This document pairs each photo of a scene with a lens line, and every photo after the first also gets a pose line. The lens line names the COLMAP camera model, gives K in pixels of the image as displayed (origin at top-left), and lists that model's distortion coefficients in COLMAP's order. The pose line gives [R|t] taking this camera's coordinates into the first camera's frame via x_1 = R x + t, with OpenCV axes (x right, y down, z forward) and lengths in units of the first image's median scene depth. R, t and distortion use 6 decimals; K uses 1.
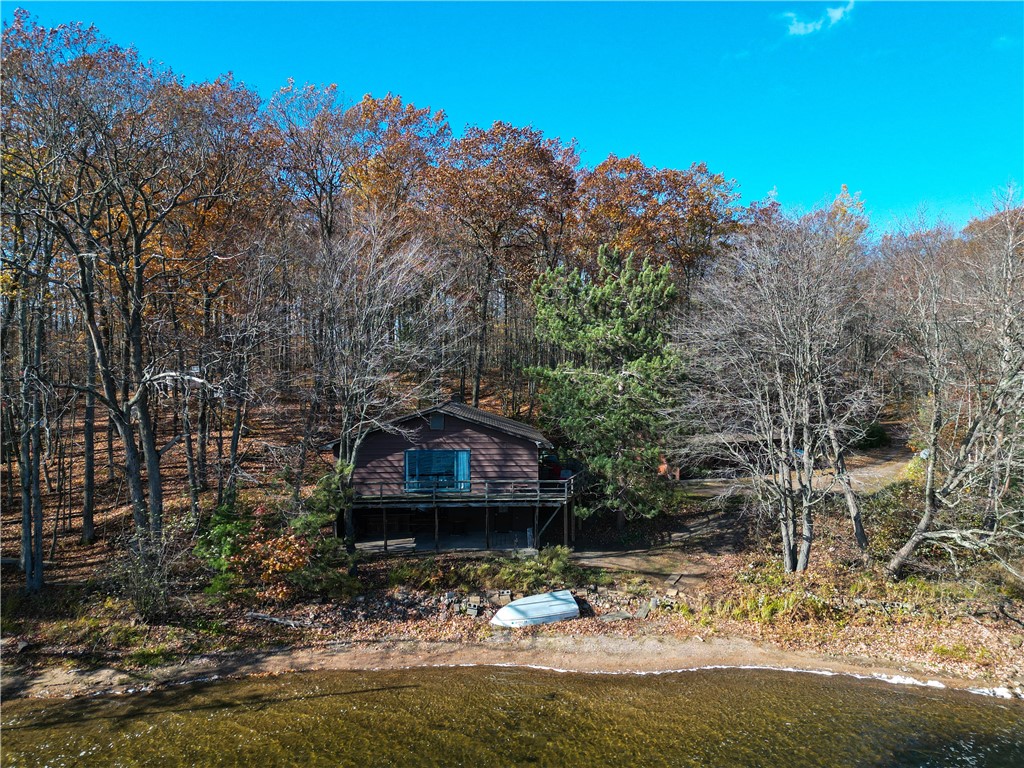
lens RADIAL K [[730.1, 0, 511.0], [0, 730.1, 365.2], [0, 0, 1]] dist [0.057828, -0.051008]
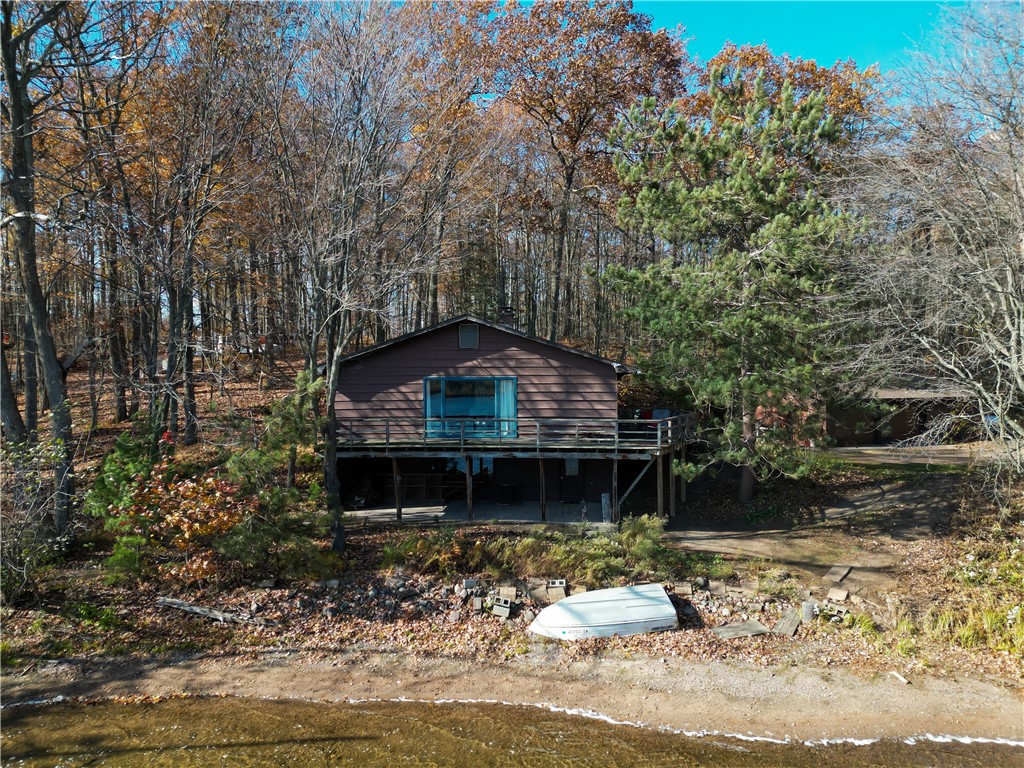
lens RADIAL K [[730.1, 0, 505.6], [0, 730.1, 378.2], [0, 0, 1]] dist [0.057828, -0.051008]
pose [[0.987873, -0.005693, -0.155159, 0.046982], [0.008054, 0.999861, 0.014590, 0.123992], [0.155054, -0.015662, 0.987782, 0.372977]]
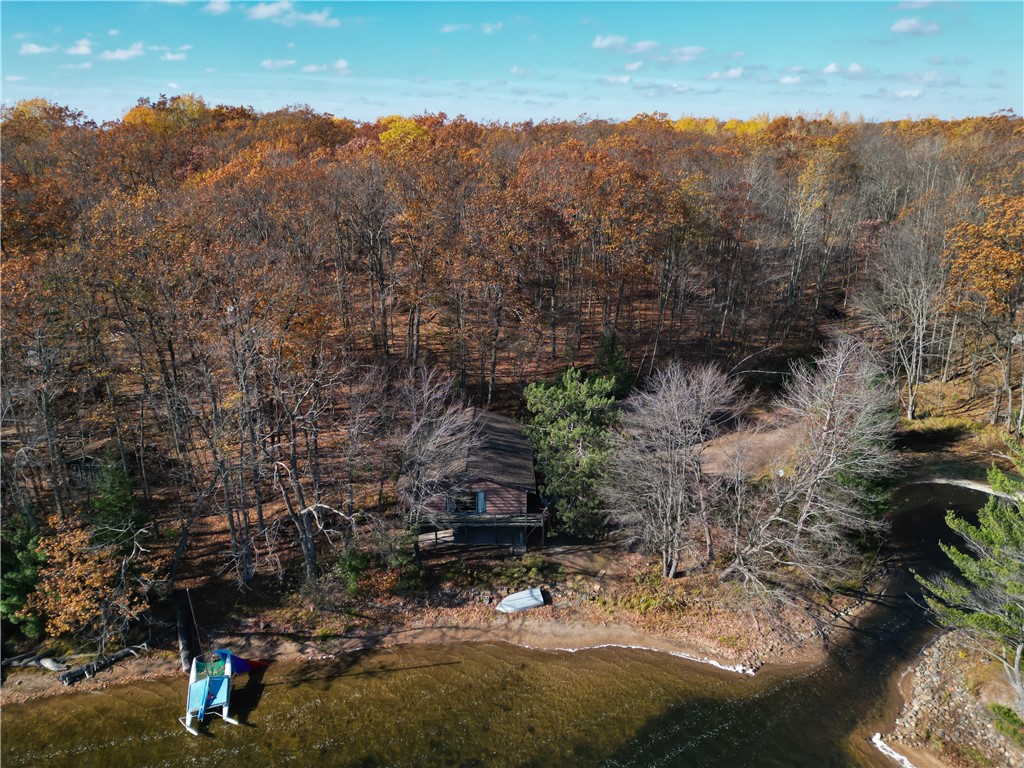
lens RADIAL K [[730.1, 0, 518.0], [0, 730.1, 377.5], [0, 0, 1]] dist [0.057828, -0.051008]
pose [[0.999491, 0.018470, -0.026020, 0.063290], [-0.007936, 0.933716, 0.357927, -0.831675], [0.030906, -0.357539, 0.933387, -0.514876]]
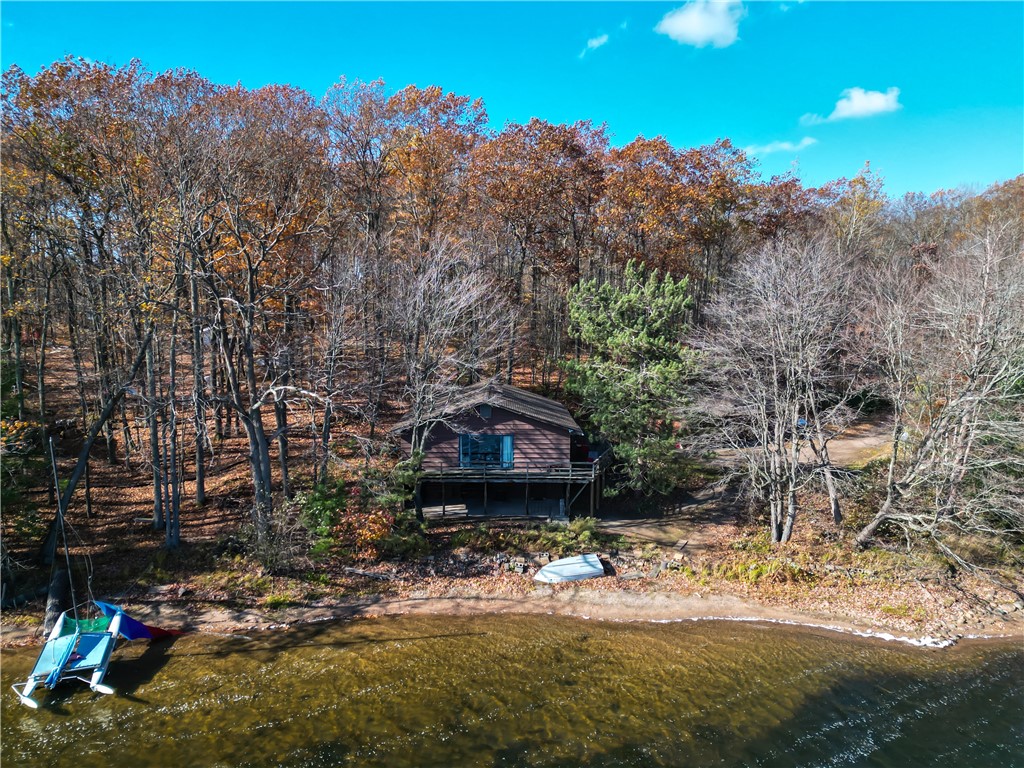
lens RADIAL K [[730.1, 0, 510.7], [0, 730.1, 390.9], [0, 0, 1]] dist [0.057828, -0.051008]
pose [[0.999689, 0.012939, -0.021336, -0.042763], [-0.010122, 0.991821, 0.127238, -0.126483], [0.022808, -0.126982, 0.991643, -0.205584]]
